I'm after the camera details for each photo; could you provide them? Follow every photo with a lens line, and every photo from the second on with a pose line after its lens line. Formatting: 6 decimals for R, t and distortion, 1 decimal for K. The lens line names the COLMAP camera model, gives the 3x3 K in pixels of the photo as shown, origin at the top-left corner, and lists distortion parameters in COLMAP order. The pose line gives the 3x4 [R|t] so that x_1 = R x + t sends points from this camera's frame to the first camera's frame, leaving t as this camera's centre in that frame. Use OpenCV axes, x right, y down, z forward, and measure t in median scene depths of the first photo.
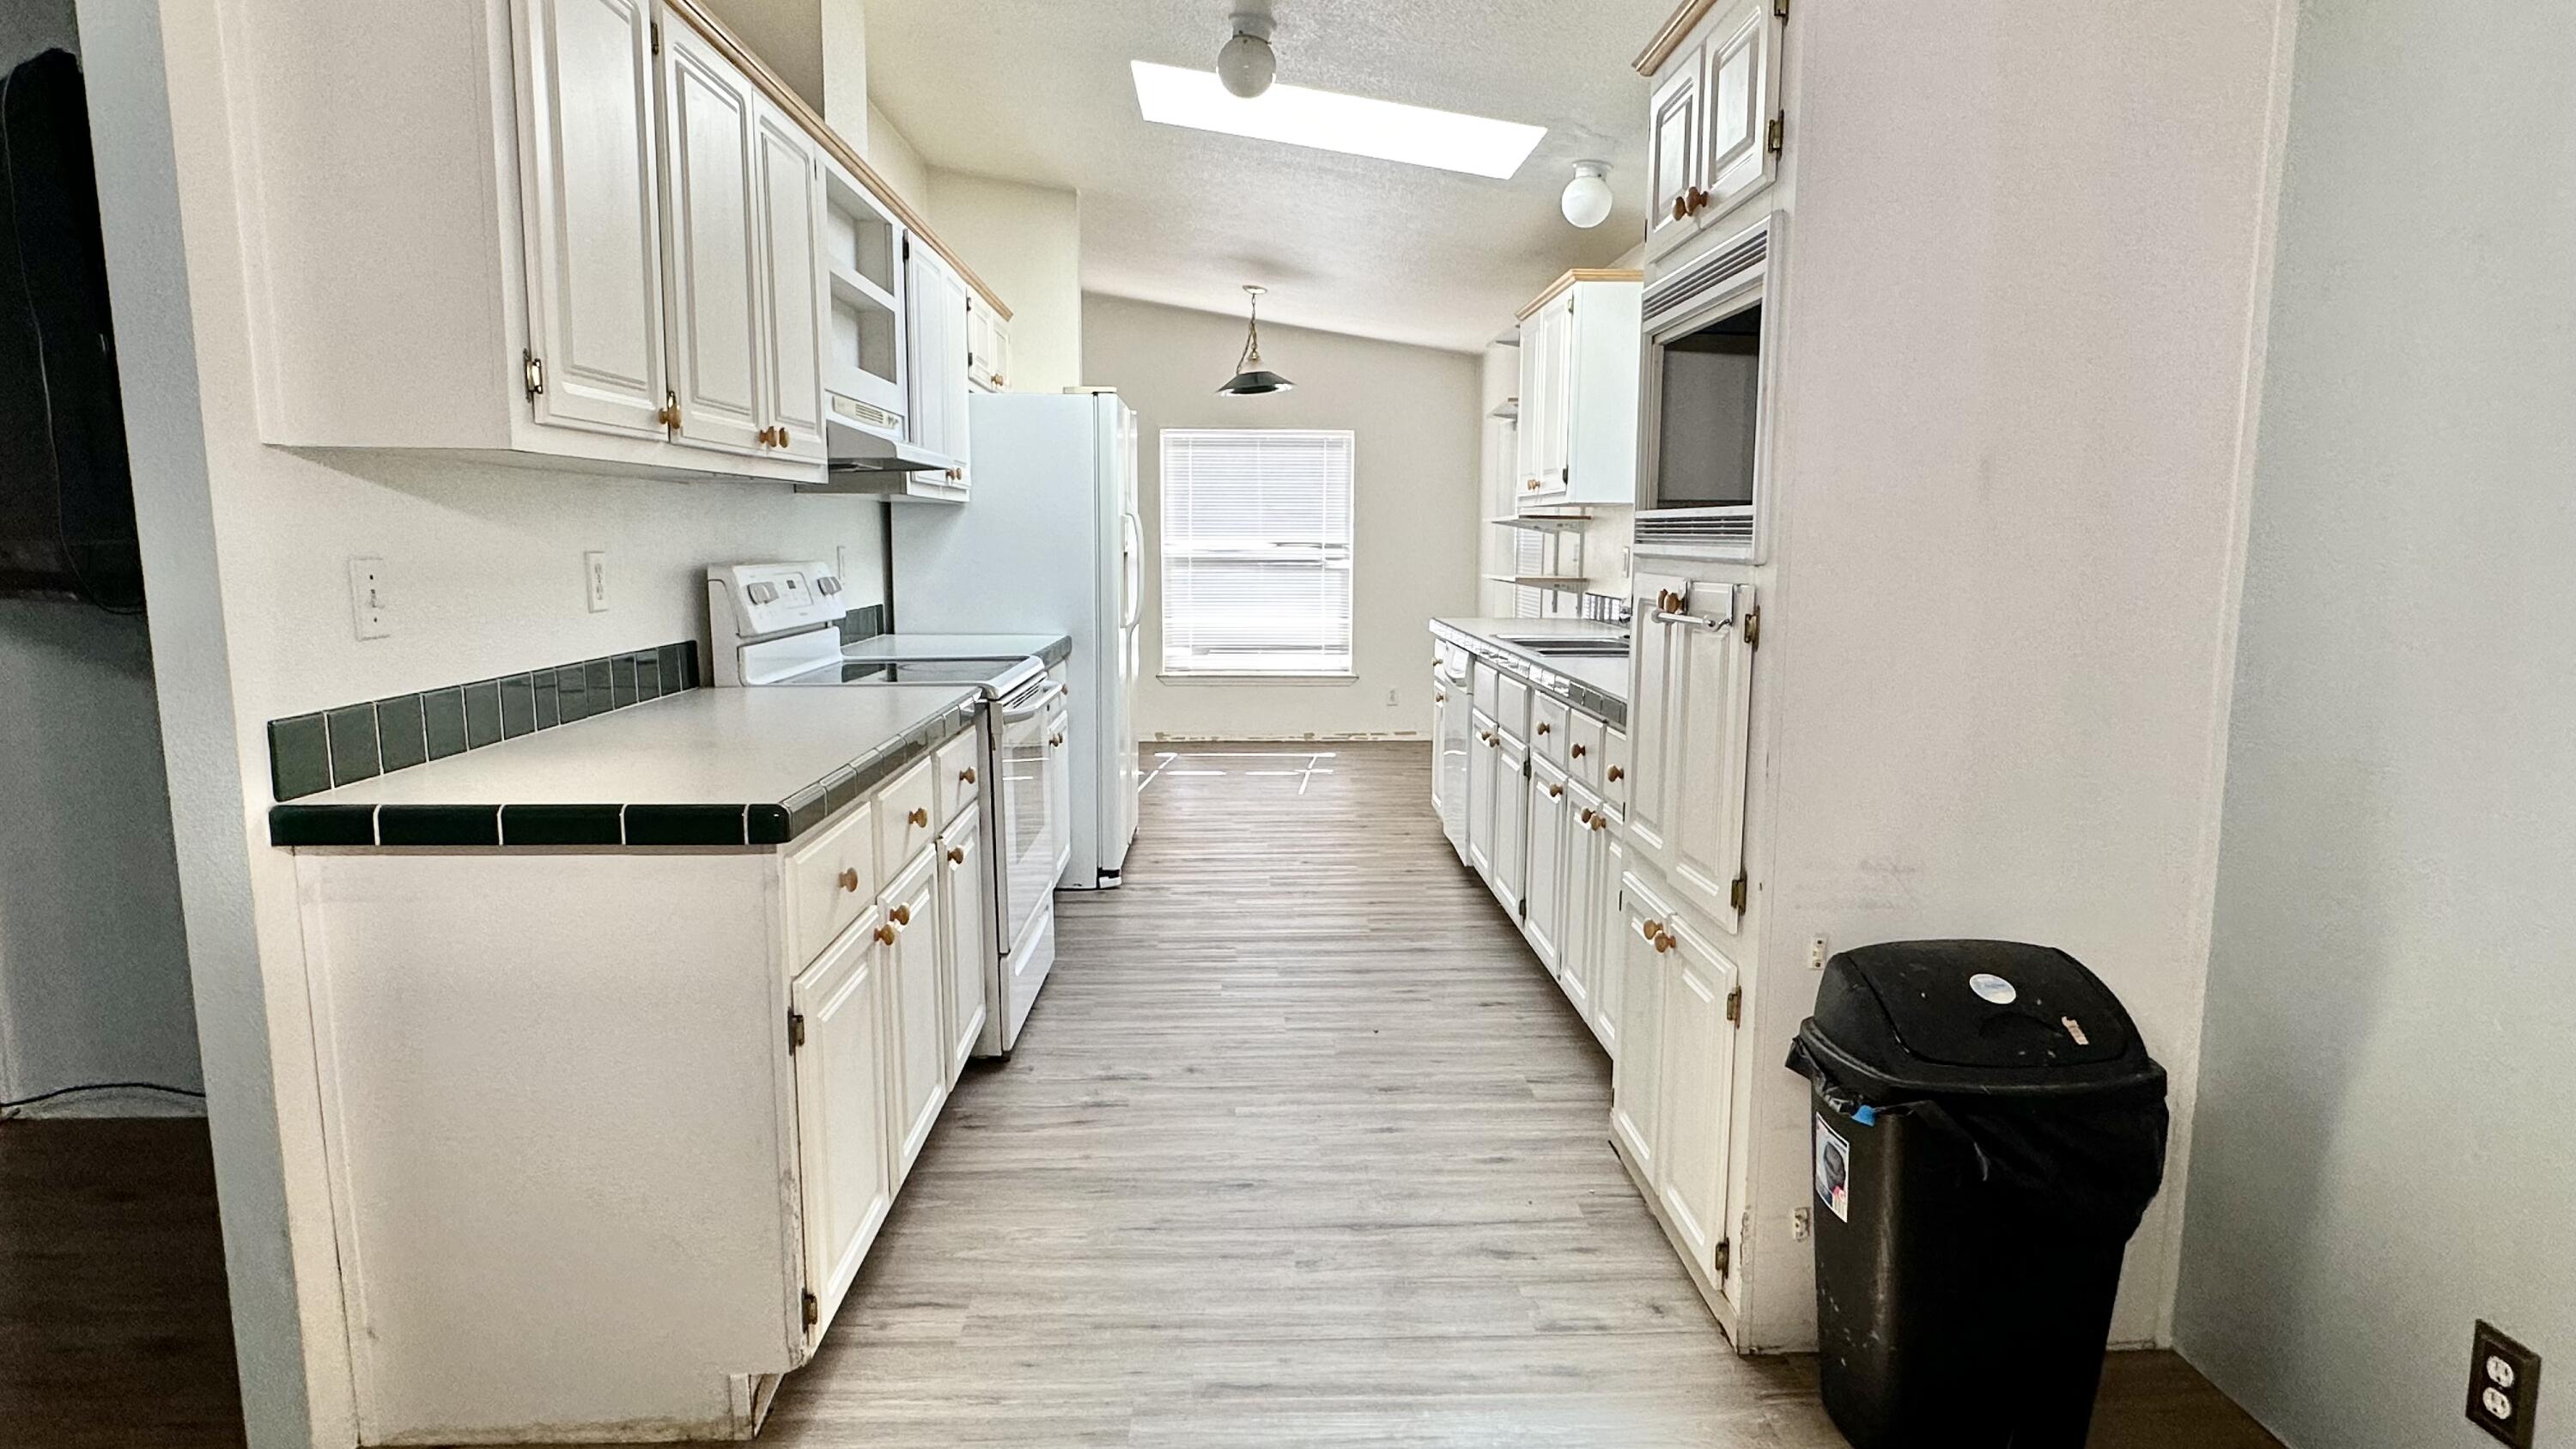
lens RADIAL K [[1409.2, 0, 1288.0], [0, 1409.2, 724.5], [0, 0, 1]] dist [0.001841, 0.000328]
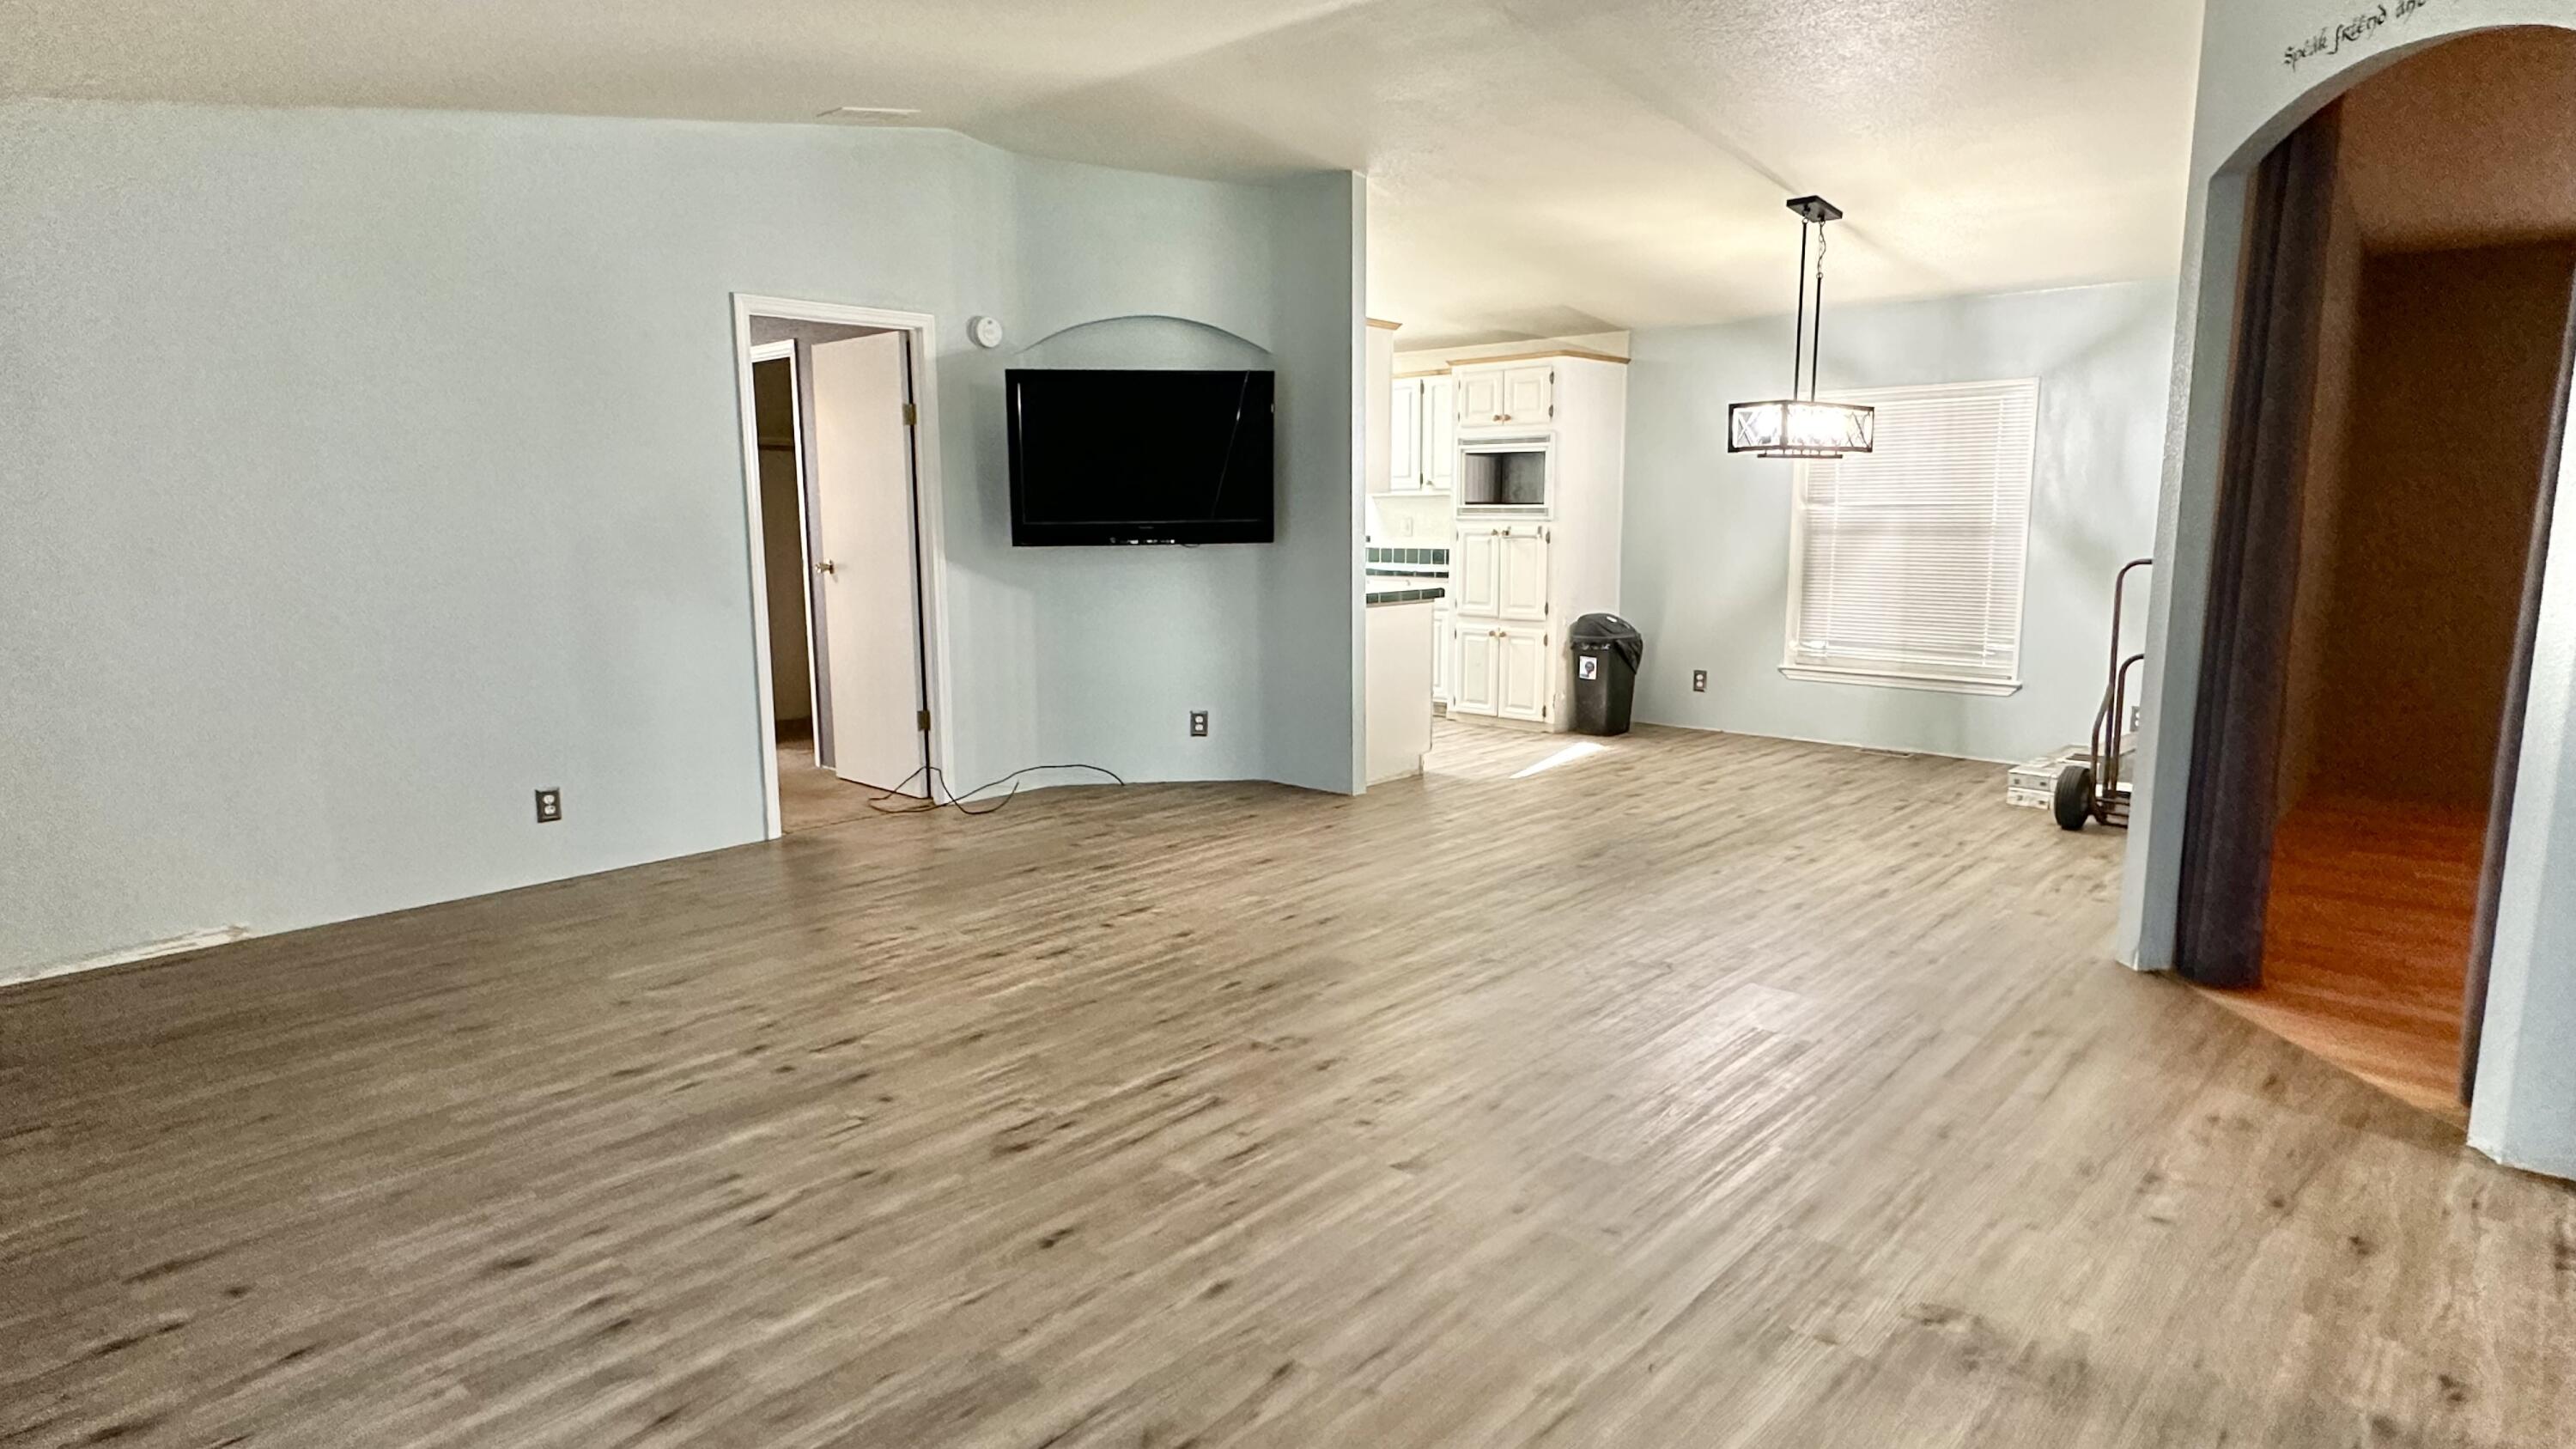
lens RADIAL K [[1391.5, 0, 1266.2], [0, 1391.5, 733.6], [0, 0, 1]] dist [0.000285, -0.000748]
pose [[0.718803, -0.130629, 0.682831, -1.940603], [0.105775, 0.991303, 0.078295, 0.055225], [-0.687120, 0.015948, 0.726369, -0.810795]]
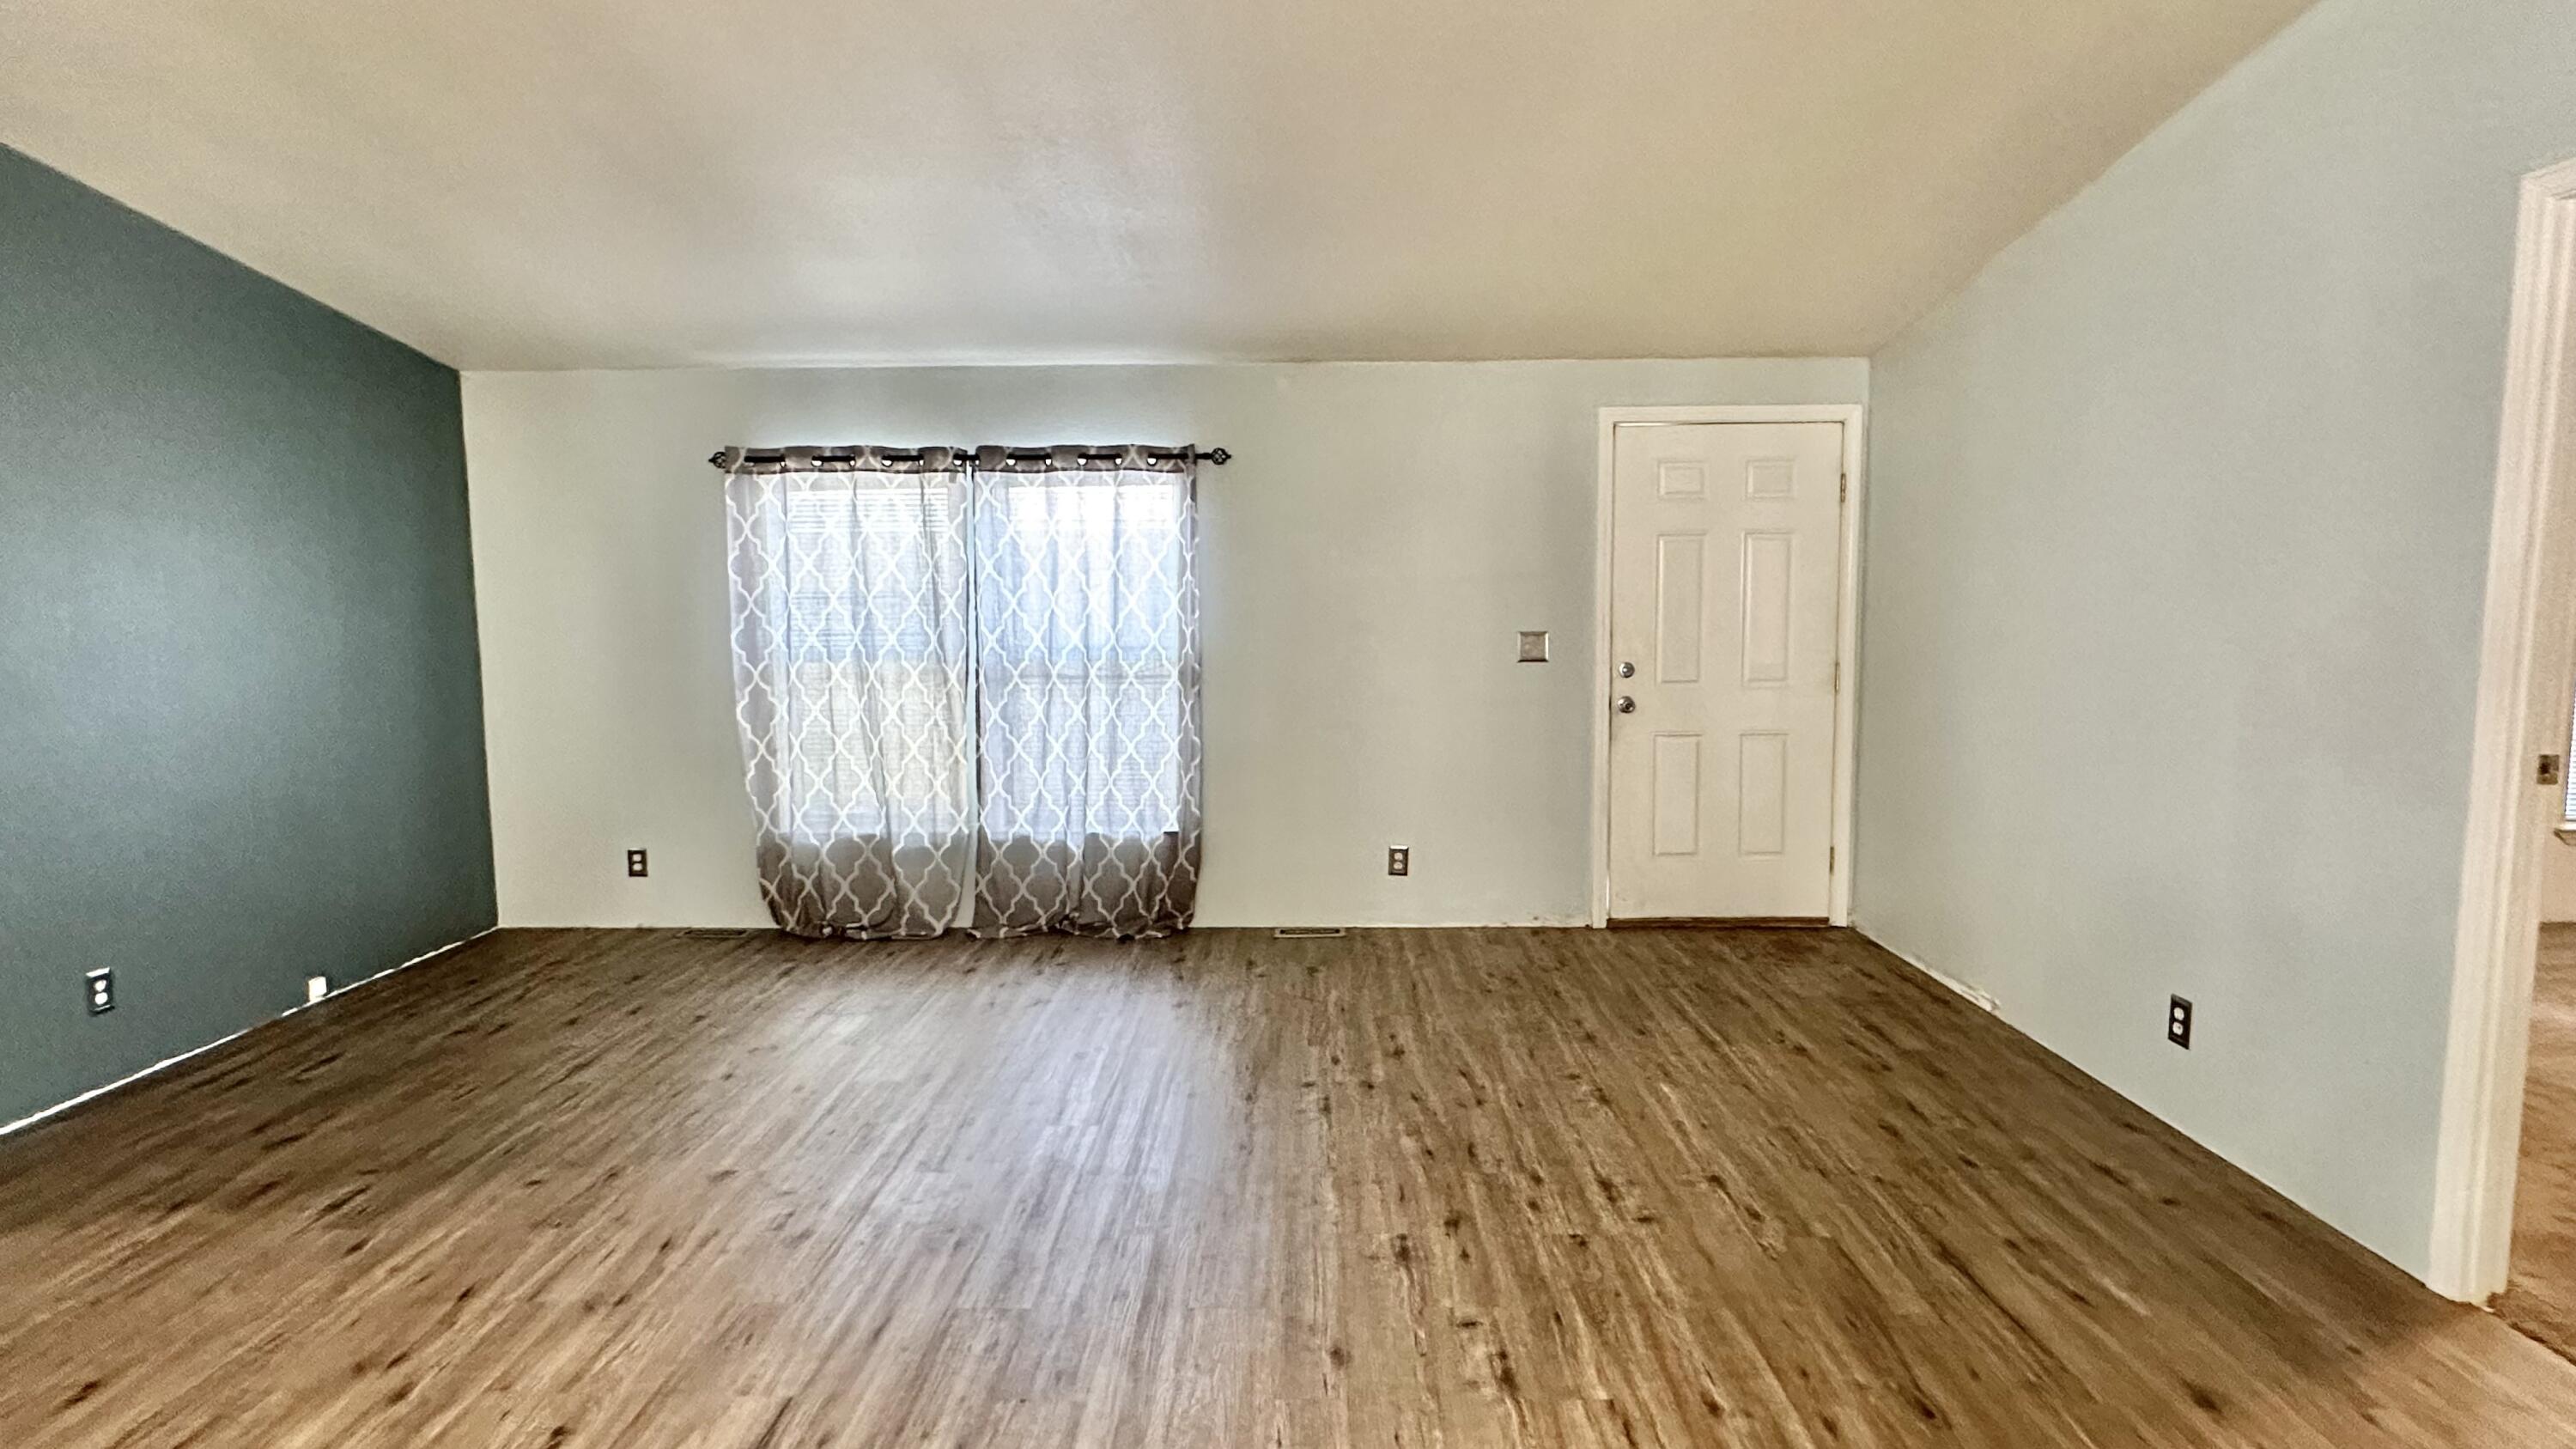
lens RADIAL K [[1393.4, 0, 1278.9], [0, 1393.4, 732.3], [0, 0, 1]] dist [-0.000168, -0.000715]
pose [[-0.069439, 0.096340, -0.992923, -0.281184], [-0.124900, 0.986654, 0.104467, -0.086121], [0.989736, 0.131270, -0.056480, 0.234405]]
